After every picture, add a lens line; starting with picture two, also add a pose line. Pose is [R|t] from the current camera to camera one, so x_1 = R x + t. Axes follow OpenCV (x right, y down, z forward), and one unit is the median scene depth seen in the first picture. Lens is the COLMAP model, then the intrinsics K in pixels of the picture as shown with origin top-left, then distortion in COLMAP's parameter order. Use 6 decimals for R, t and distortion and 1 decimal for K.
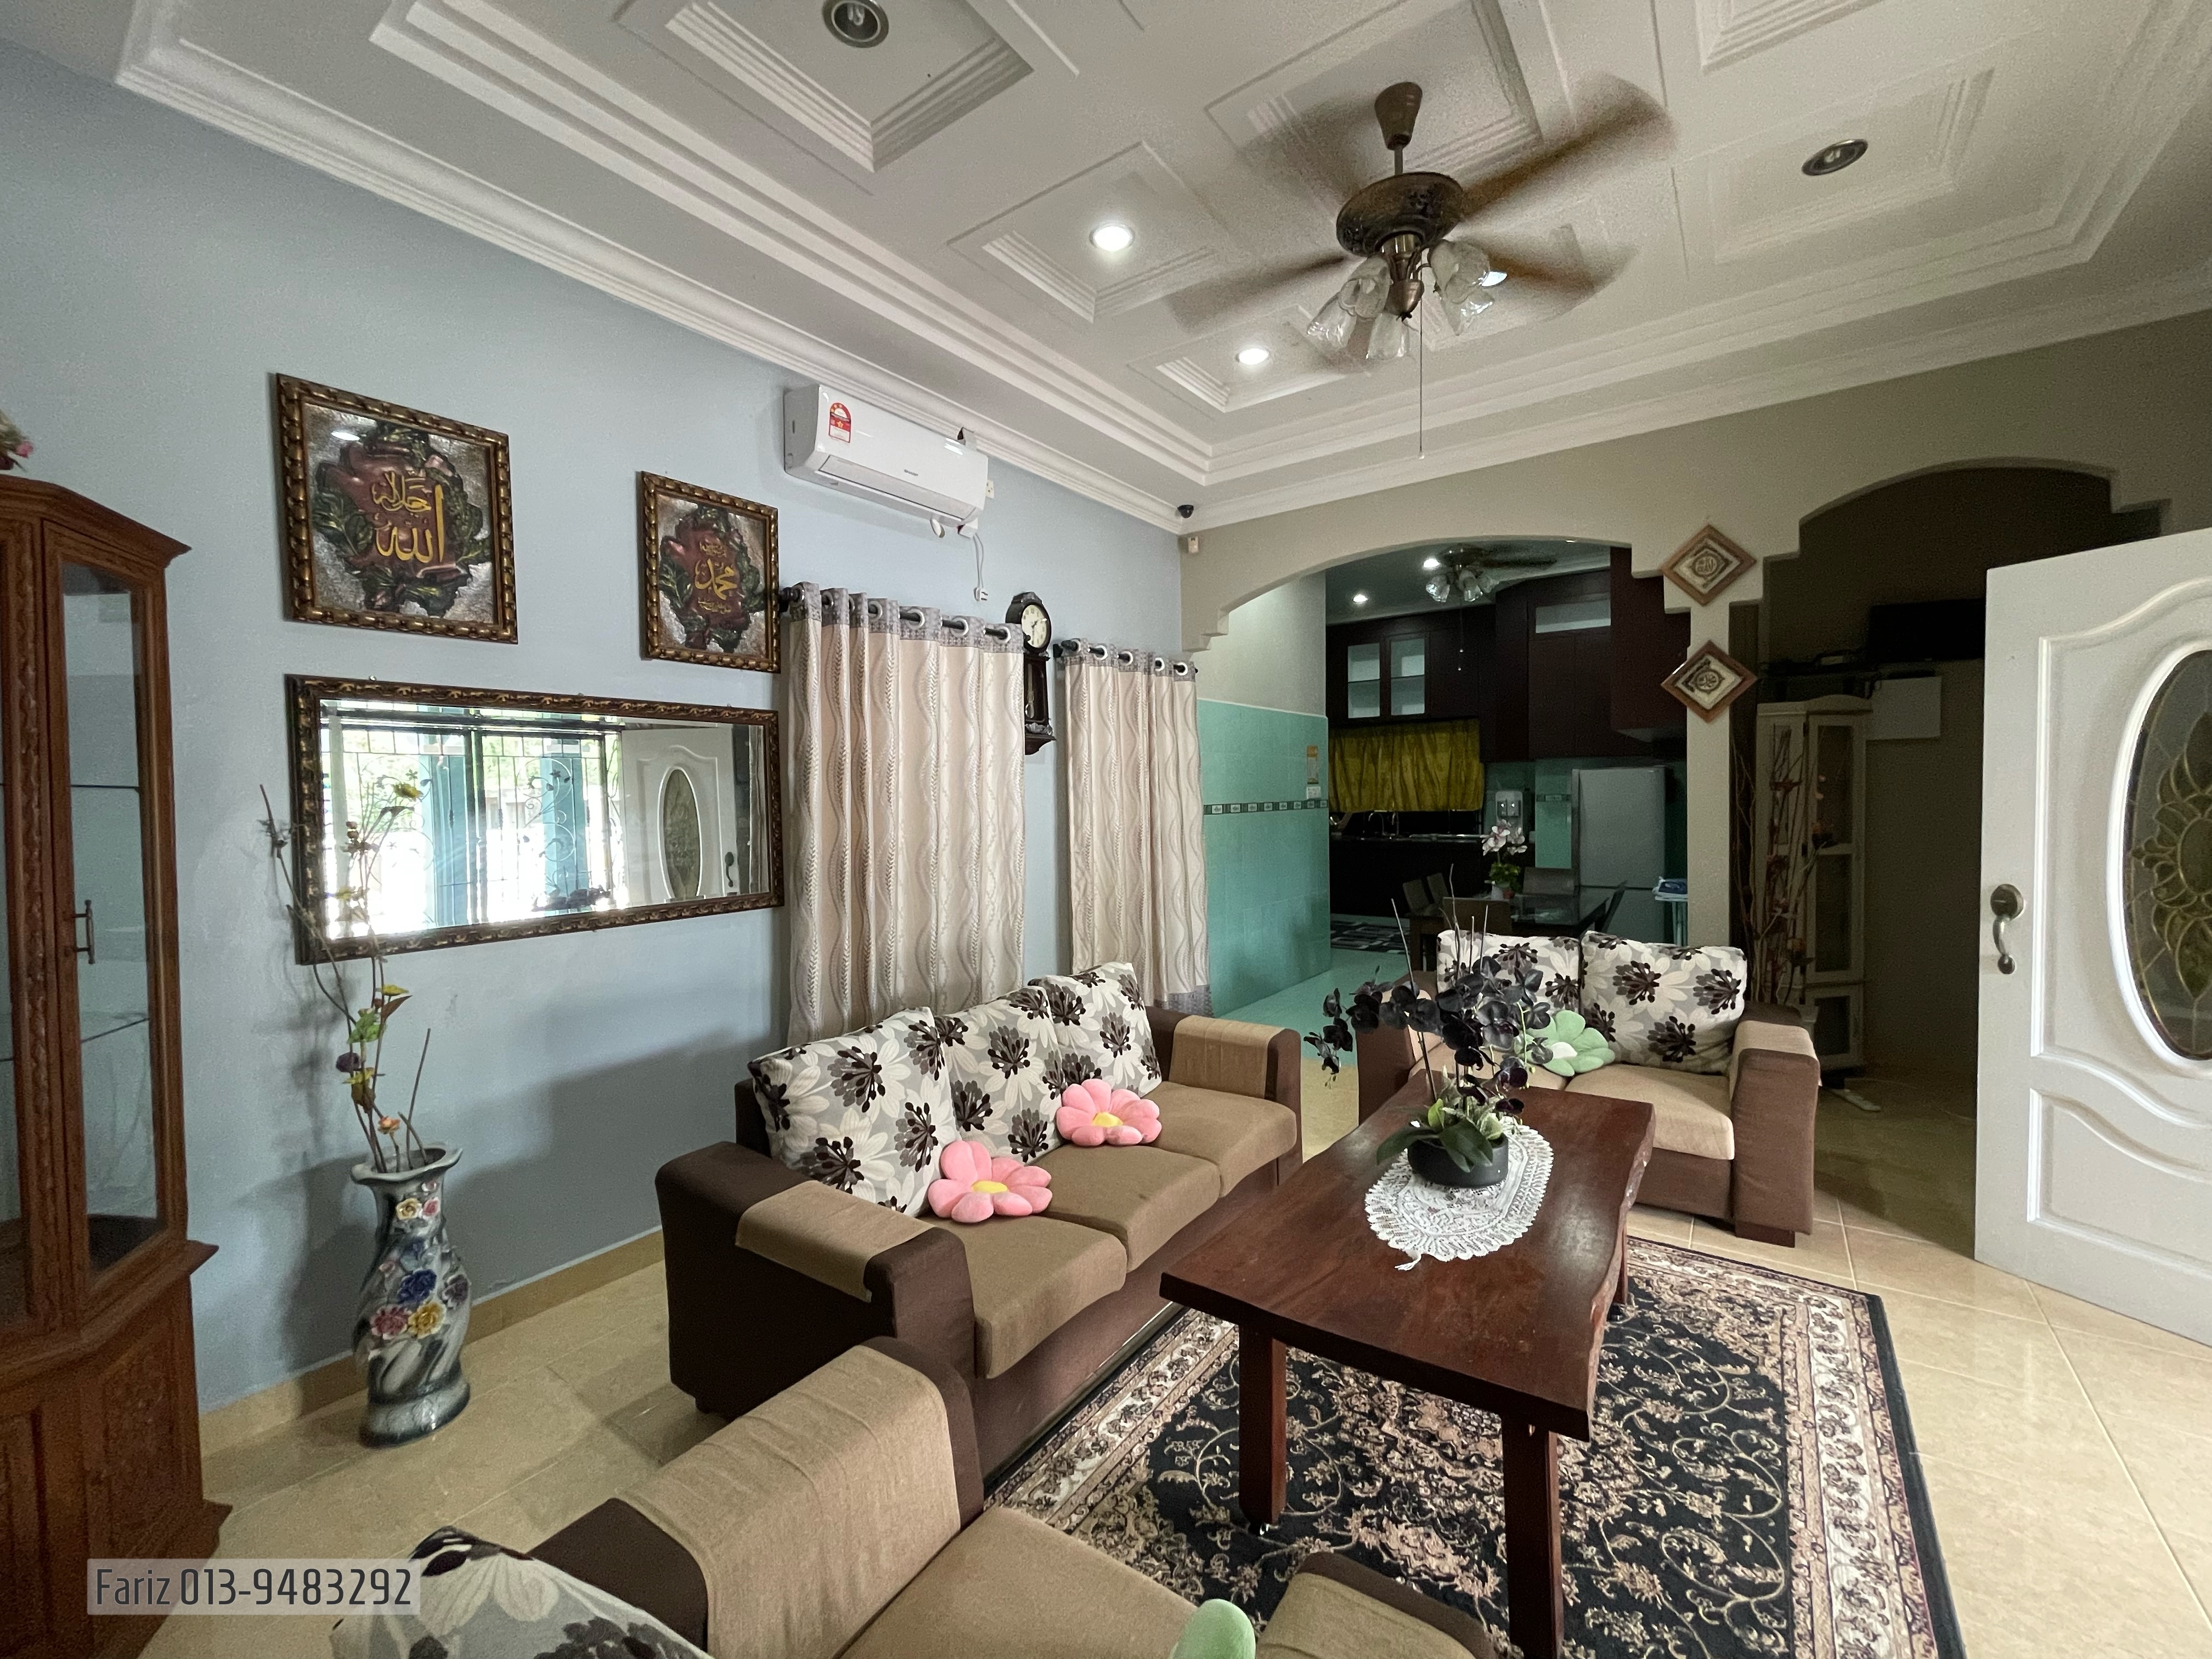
lens RADIAL K [[898.1, 0, 1104.3], [0, 898.1, 819.4], [0, 0, 1]] dist [0.000444, 0.000865]
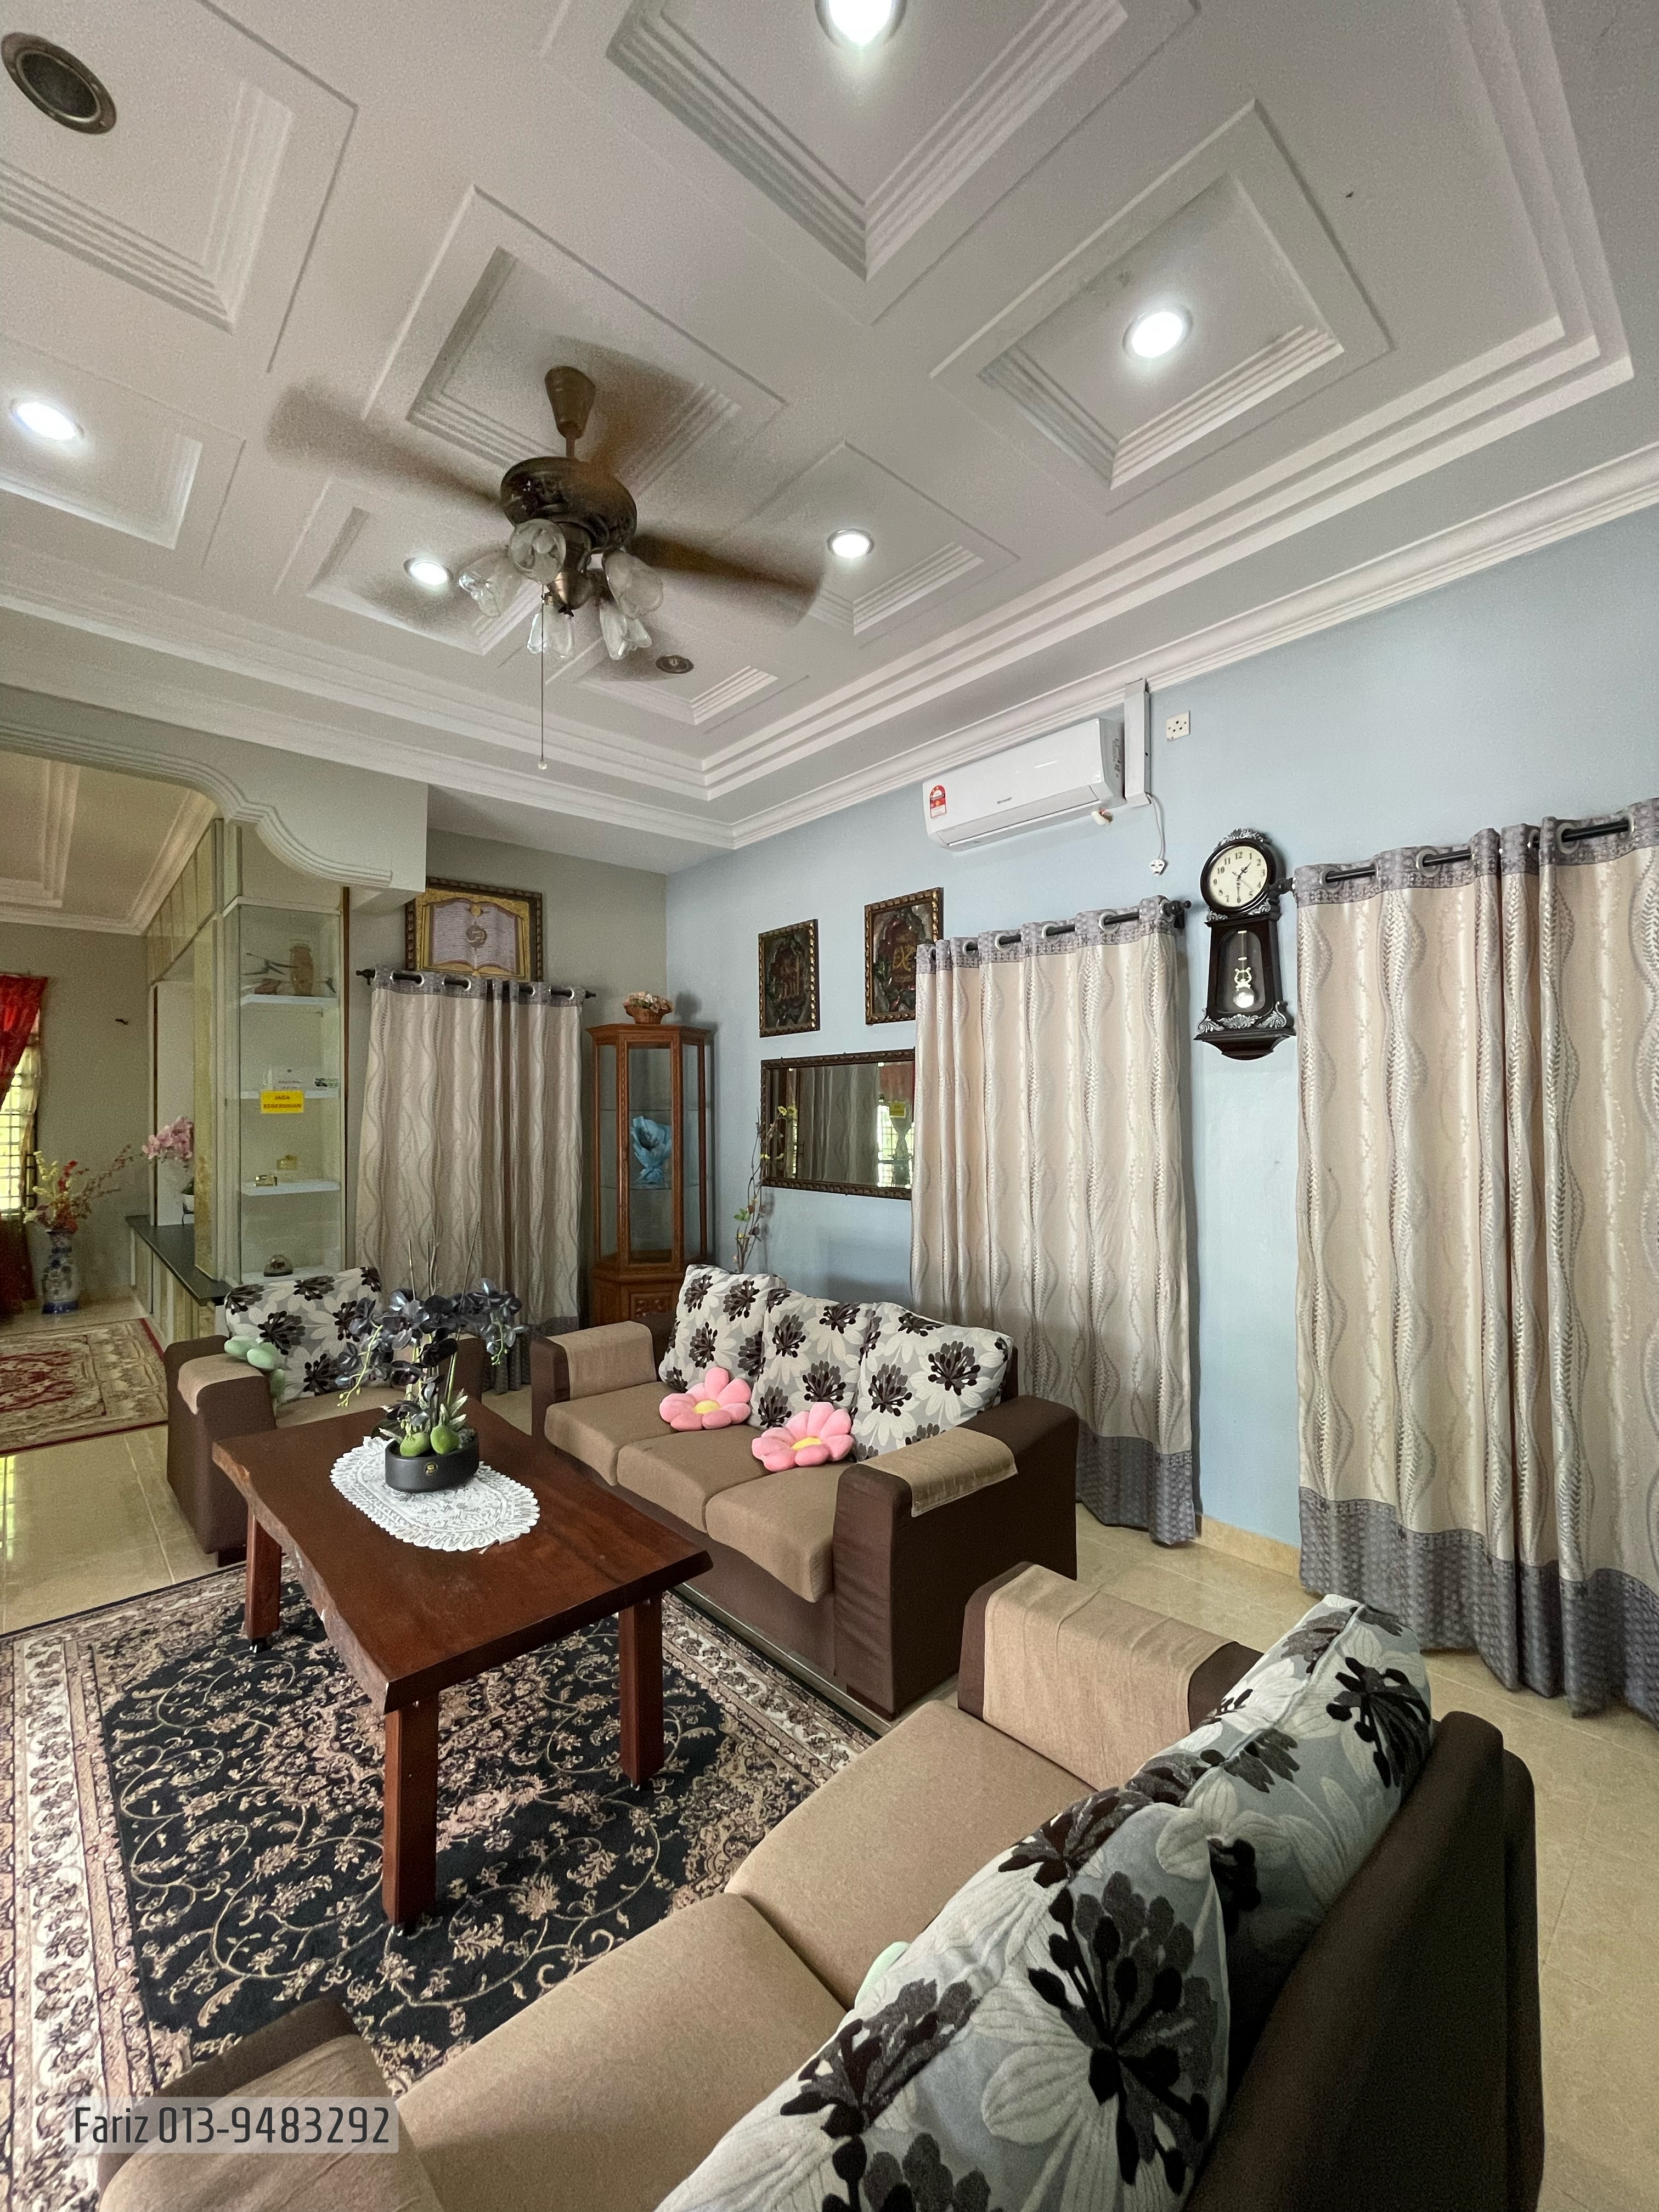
lens RADIAL K [[898.1, 0, 839.6], [0, 898.1, 1096.2], [0, 0, 1]] dist [0.000444, 0.000865]
pose [[-0.200654, 0.004645, -0.979651, 1.016455], [-0.017035, 0.999821, 0.008229, -0.068342], [0.979514, 0.018340, -0.200539, 1.267533]]
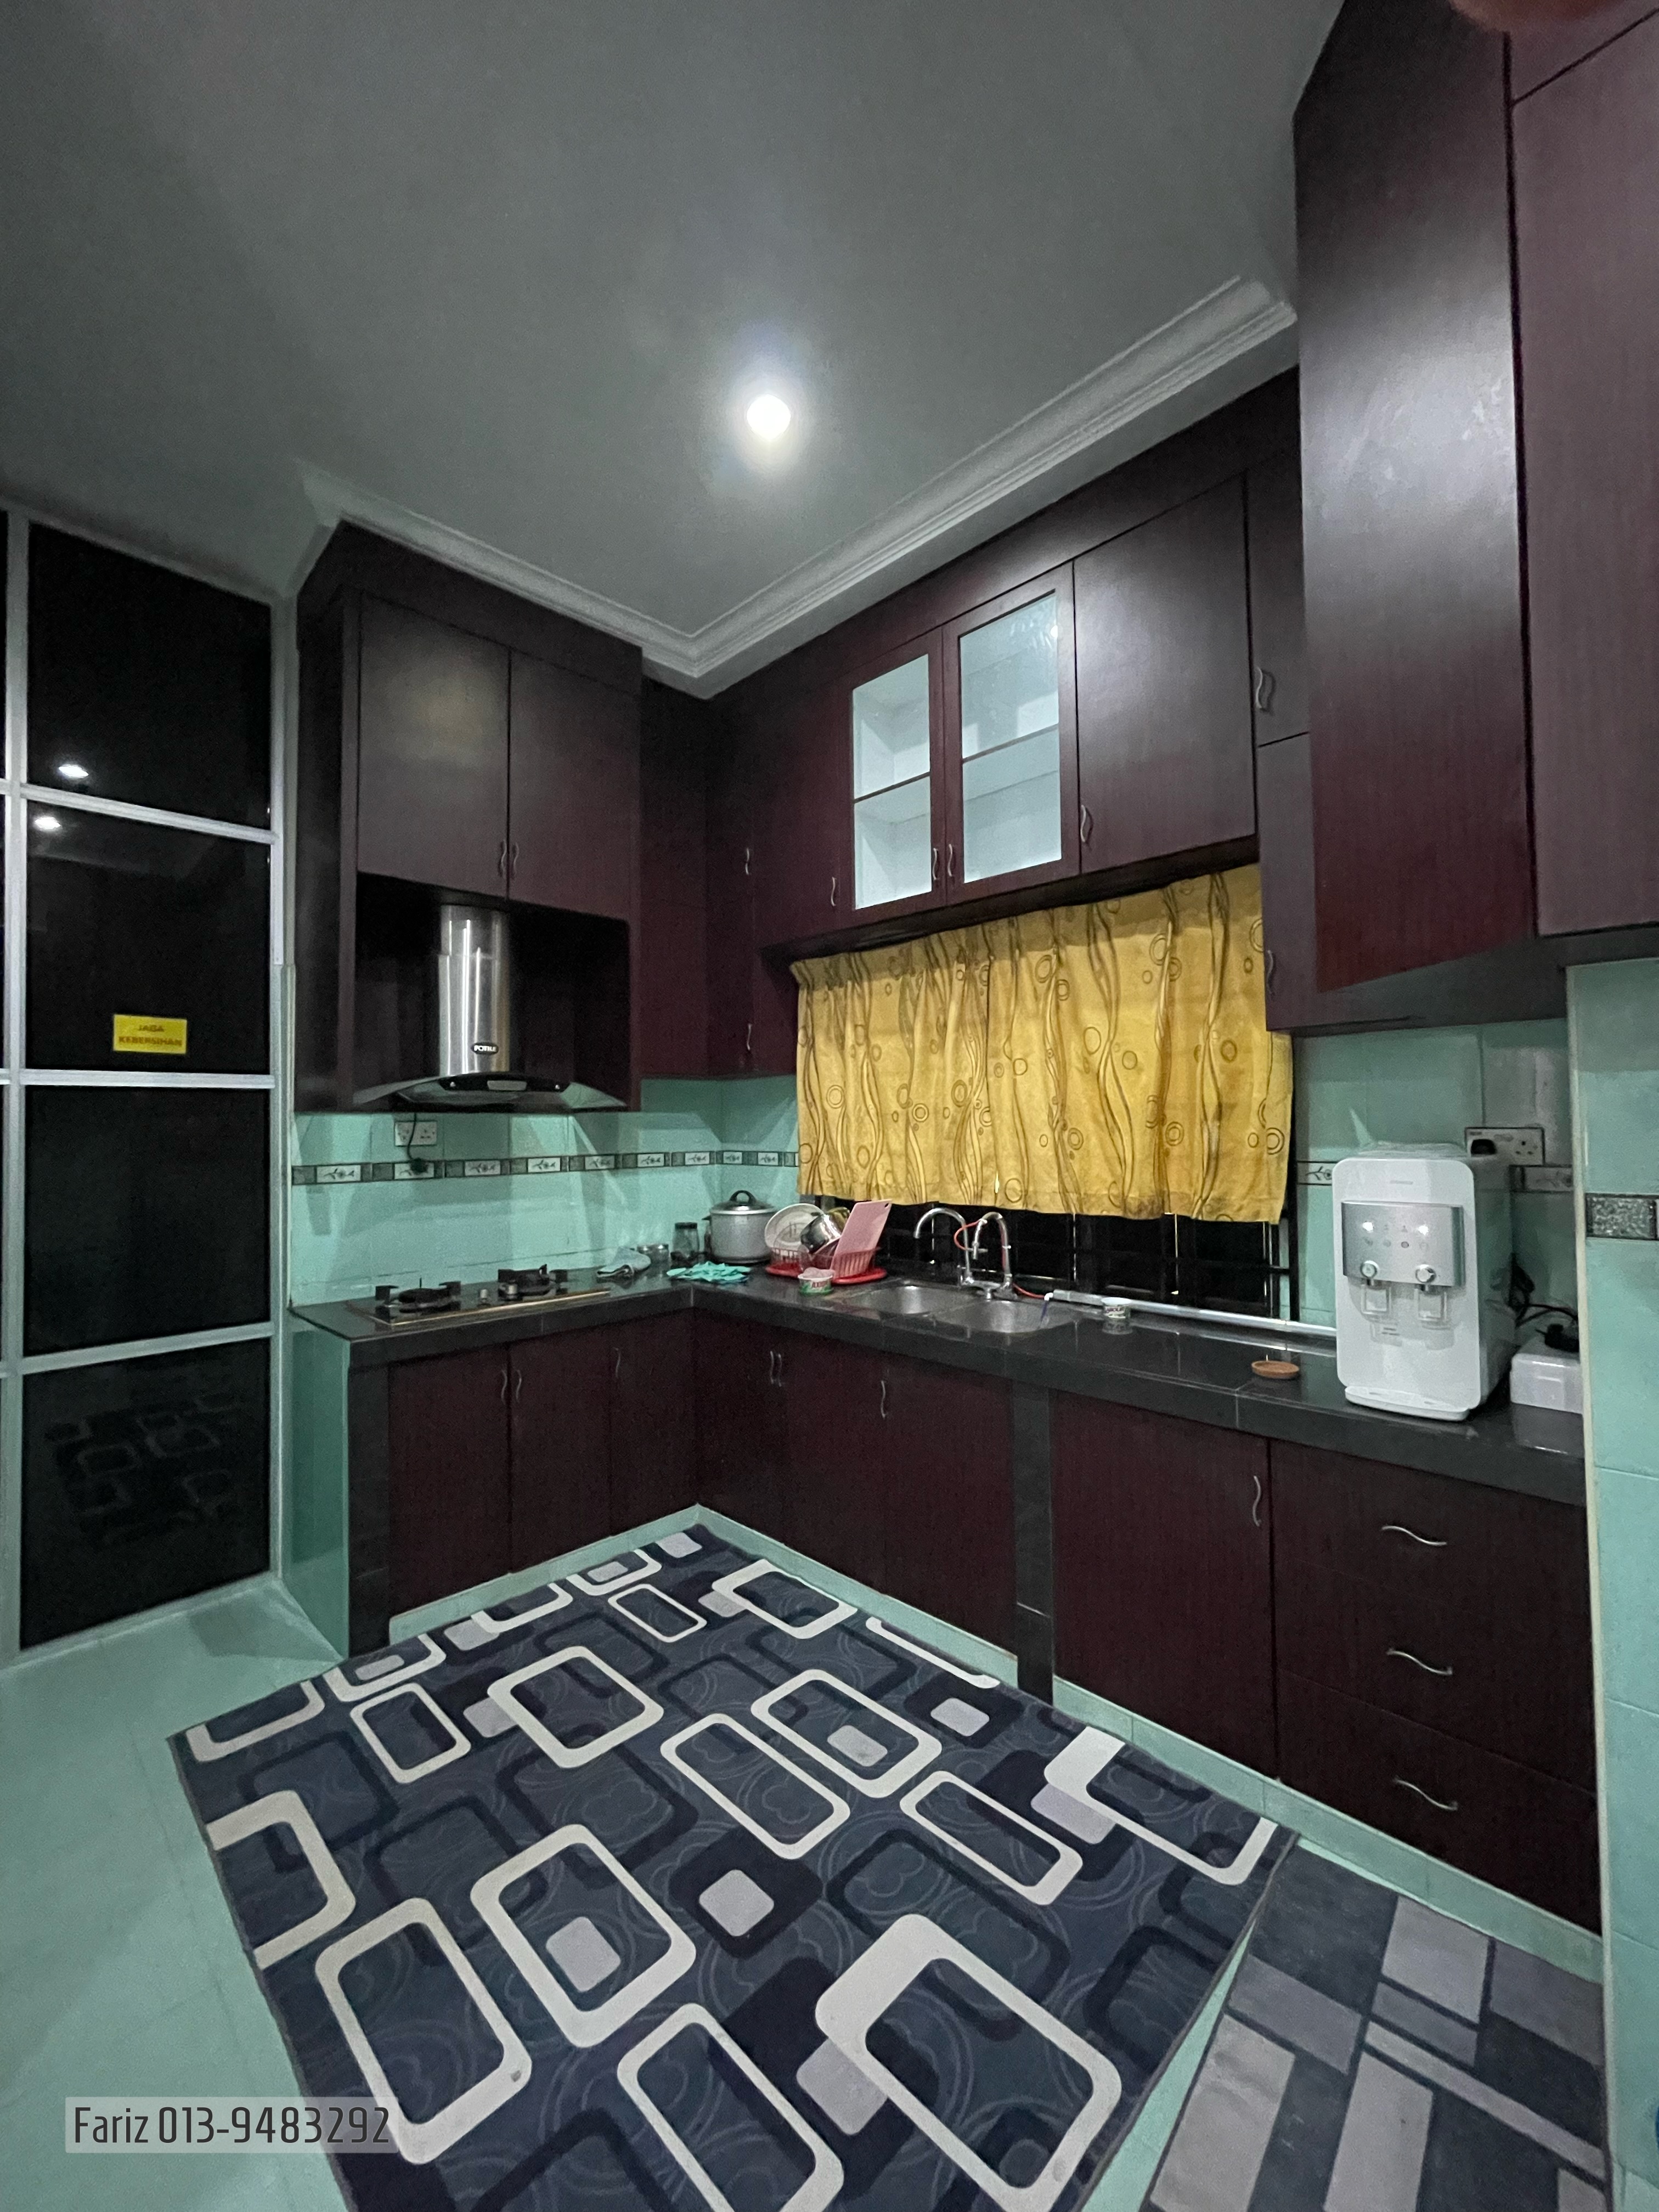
lens RADIAL K [[898.1, 0, 818.6], [0, 898.1, 1101.5], [0, 0, 1]] dist [0.000444, 0.000865]
pose [[0.986321, 0.003103, -0.164804, 0.976521], [-0.011028, 0.998825, -0.047192, -0.091982], [0.164464, 0.048364, 0.985197, 2.141941]]
